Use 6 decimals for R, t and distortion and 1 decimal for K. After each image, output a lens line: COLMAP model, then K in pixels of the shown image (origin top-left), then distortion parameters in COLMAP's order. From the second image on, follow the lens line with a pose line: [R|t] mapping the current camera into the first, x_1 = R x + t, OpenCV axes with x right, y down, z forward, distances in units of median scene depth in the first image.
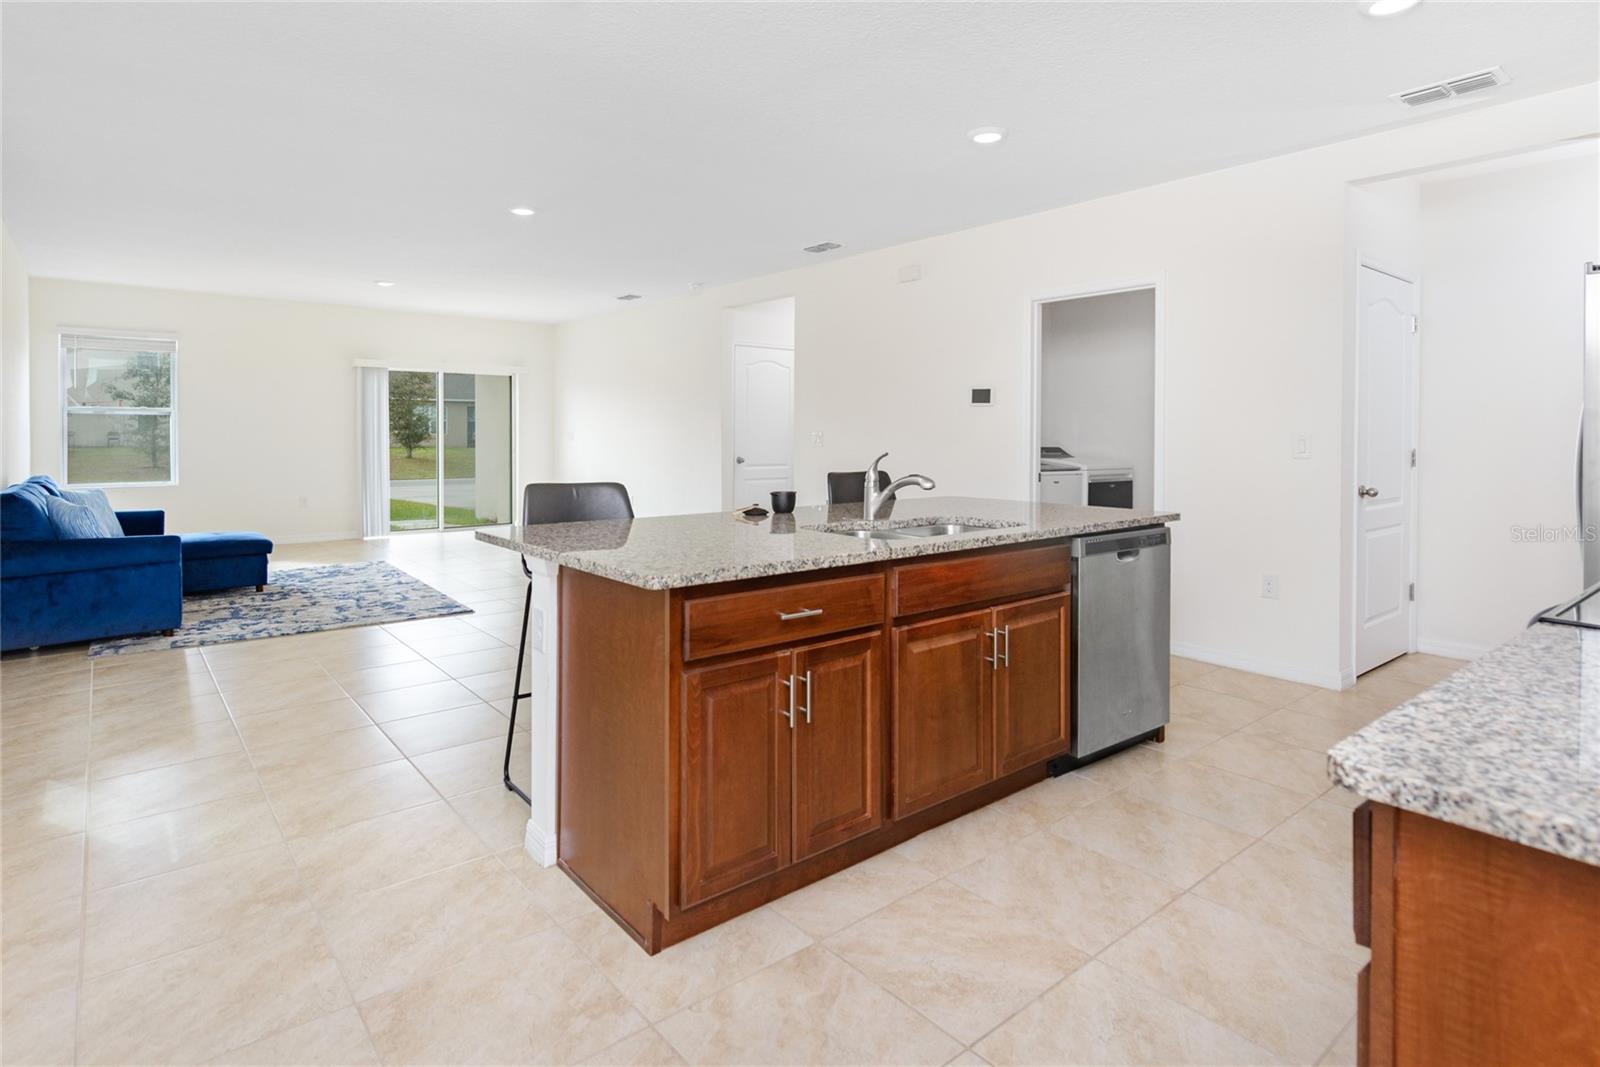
lens RADIAL K [[842.6, 0, 797.2], [0, 842.6, 441.3], [0, 0, 1]] dist [0.015060, -0.001834]
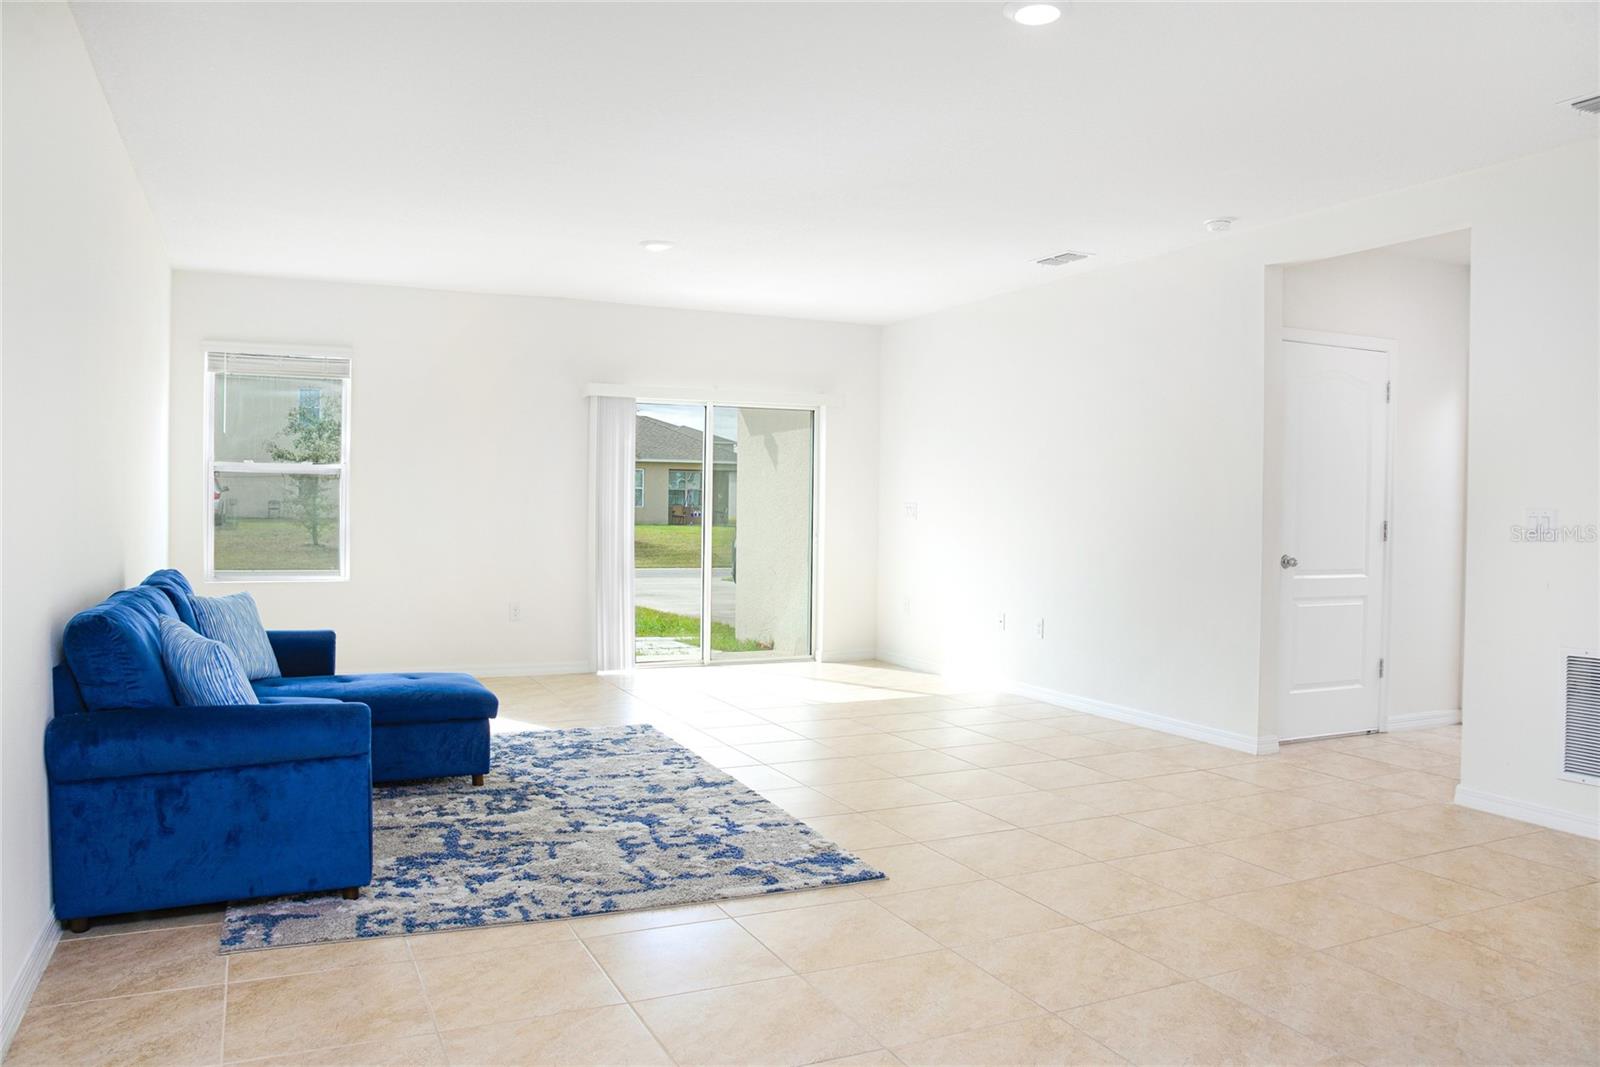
lens RADIAL K [[1156.8, 0, 796.1], [0, 1156.8, 509.8], [0, 0, 1]] dist [-0.128140, 0.084793]
pose [[0.970031, 0.008114, -0.242844, -0.264847], [-0.009928, 0.999931, -0.006246, -0.003174], [0.242777, 0.008470, 0.970045, 0.339389]]
